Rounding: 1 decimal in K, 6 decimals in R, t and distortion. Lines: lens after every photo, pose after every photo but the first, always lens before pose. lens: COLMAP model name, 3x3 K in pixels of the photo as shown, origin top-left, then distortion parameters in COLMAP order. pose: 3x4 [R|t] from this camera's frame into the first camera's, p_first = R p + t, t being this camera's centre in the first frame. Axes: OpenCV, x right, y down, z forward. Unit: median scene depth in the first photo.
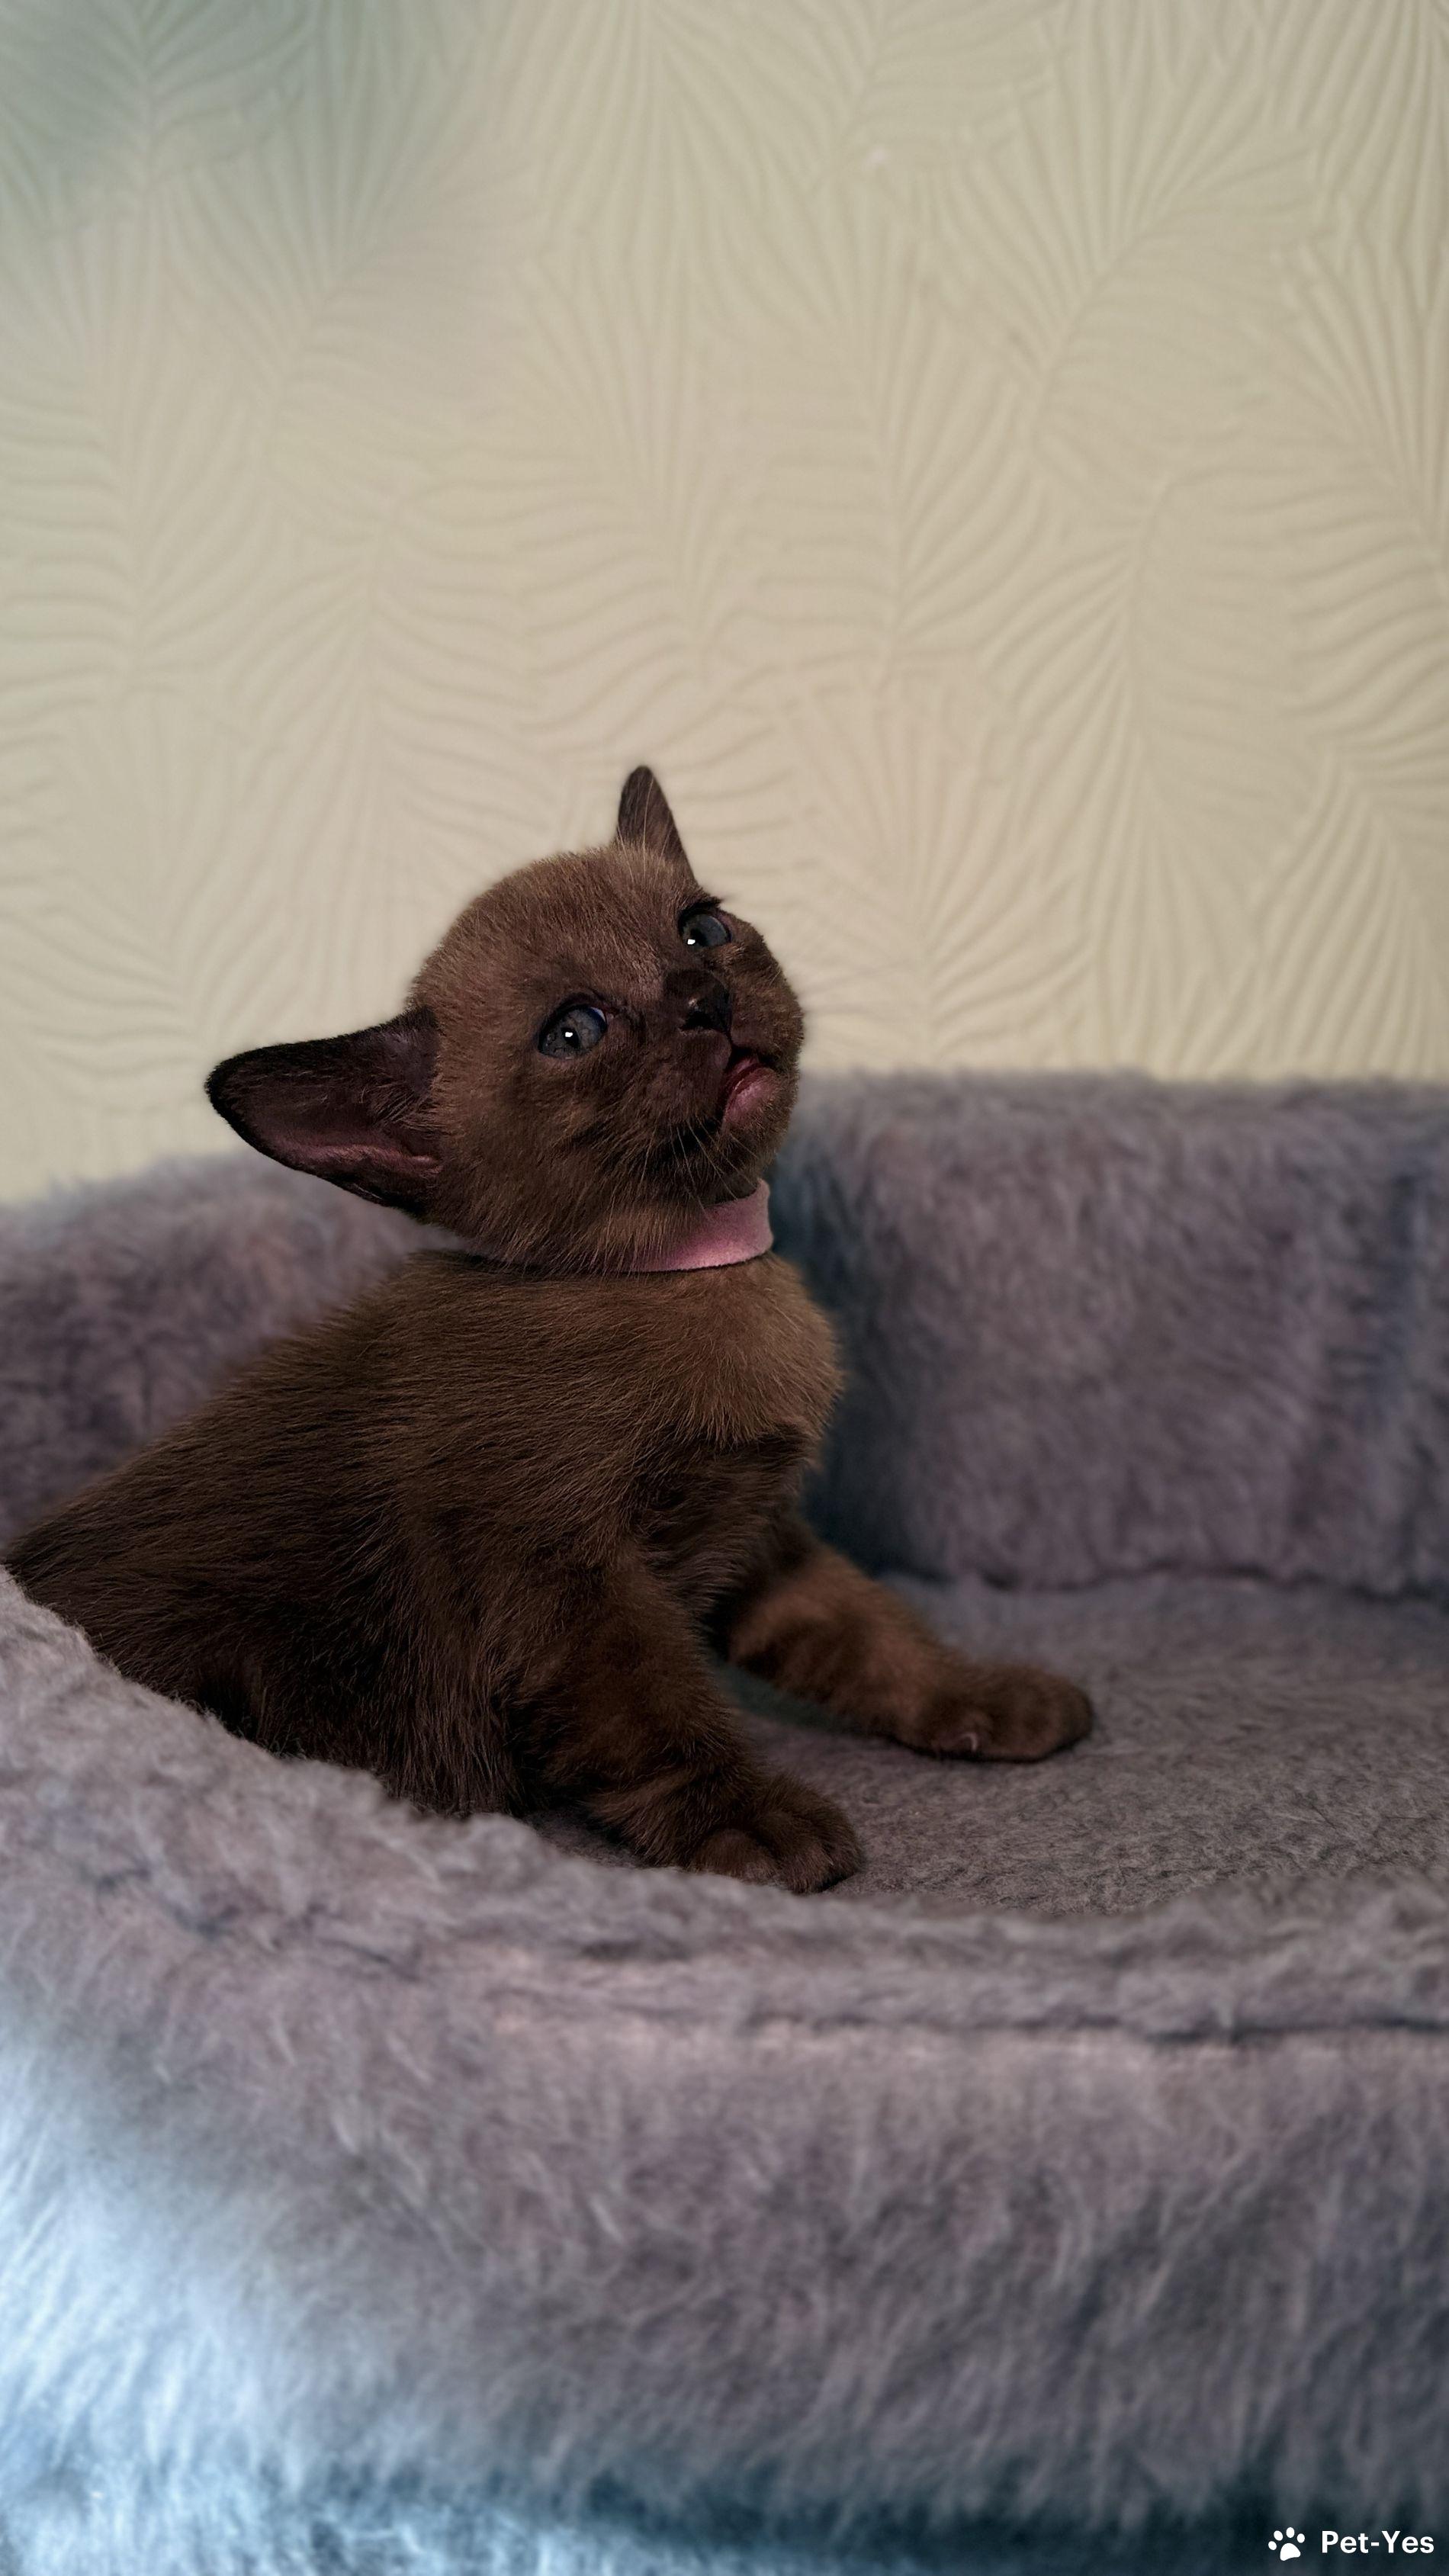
lens RADIAL K [[1886.1, 0, 731.1], [0, 1886.1, 1288.6], [0, 0, 1]] dist [-0.076101, 0.012227]
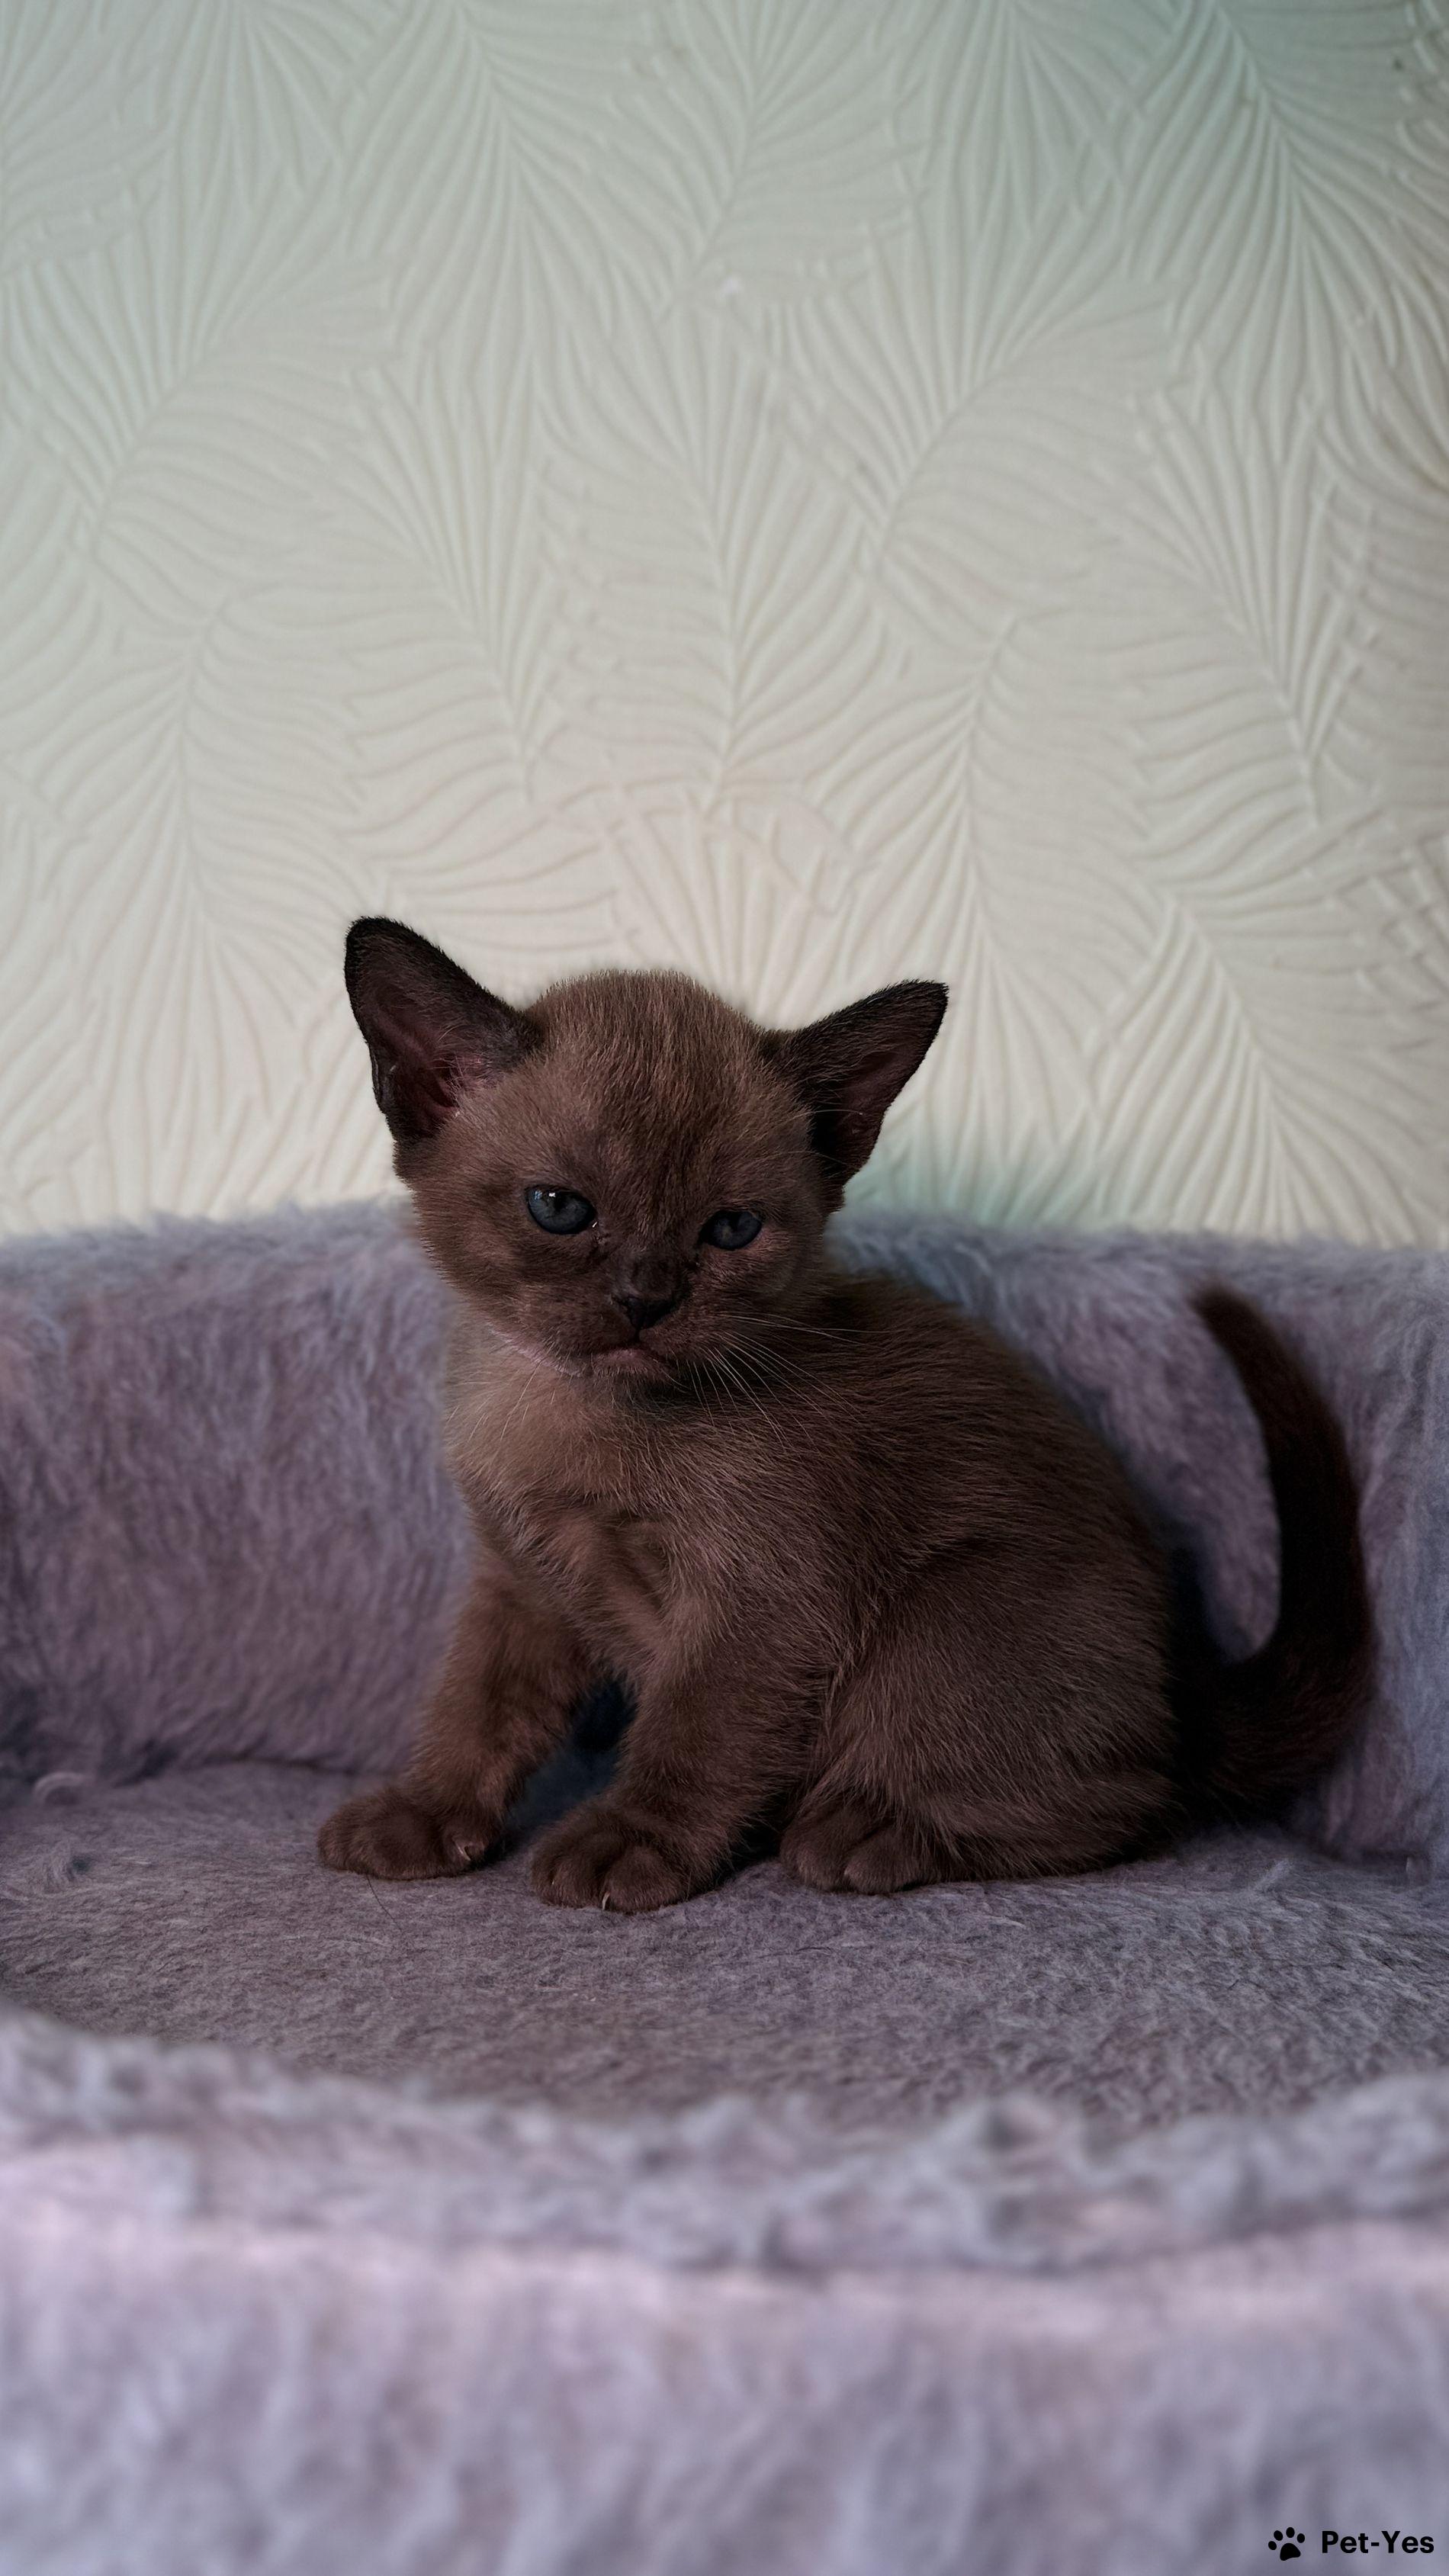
lens RADIAL K [[1886.1, 0, 717.6], [0, 1886.1, 1287.1], [0, 0, 1]] dist [-0.076101, 0.012227]
pose [[0.998635, 0.050715, 0.012478, 0.139138], [-0.049043, 0.992737, -0.109854, 0.046801], [-0.017958, 0.109092, 0.993869, 0.107431]]
